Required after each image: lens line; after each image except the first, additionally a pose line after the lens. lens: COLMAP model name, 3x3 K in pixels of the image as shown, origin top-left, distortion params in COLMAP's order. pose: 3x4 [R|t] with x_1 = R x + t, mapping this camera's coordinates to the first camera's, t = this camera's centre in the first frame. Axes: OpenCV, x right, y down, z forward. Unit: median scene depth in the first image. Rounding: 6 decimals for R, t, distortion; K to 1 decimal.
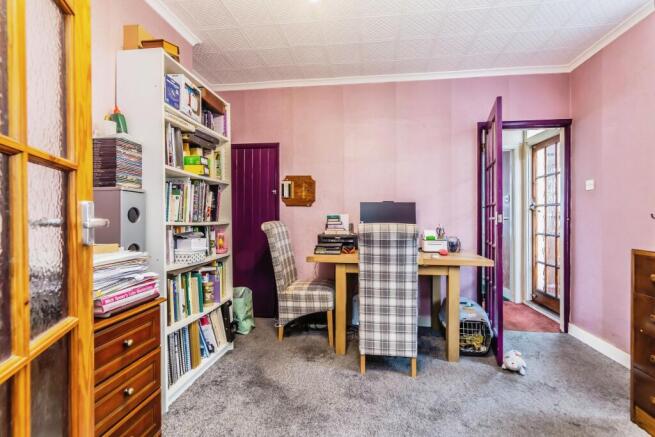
lens RADIAL K [[287.0, 0, 327.5], [0, 287.0, 218.5], [0, 0, 1]] dist [0.001070, 0.000046]
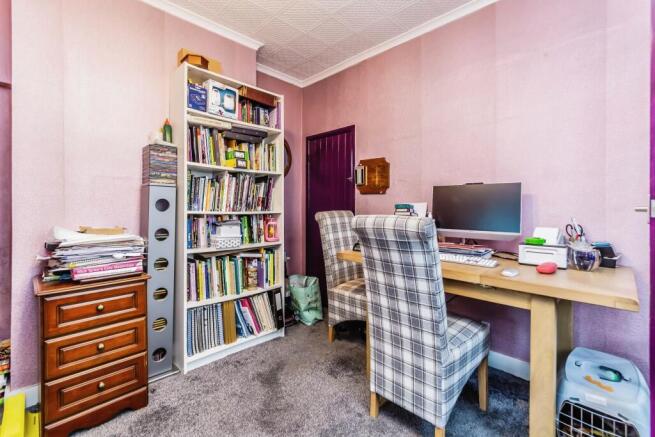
lens RADIAL K [[285.6, 0, 327.2], [0, 285.6, 208.8], [0, 0, 1]] dist [0.000177, 0.000037]
pose [[0.796729, 0.003844, -0.604325, 0.440671], [-0.001822, 0.999991, 0.003960, -0.001472], [0.604335, -0.002054, 0.796728, 0.316915]]
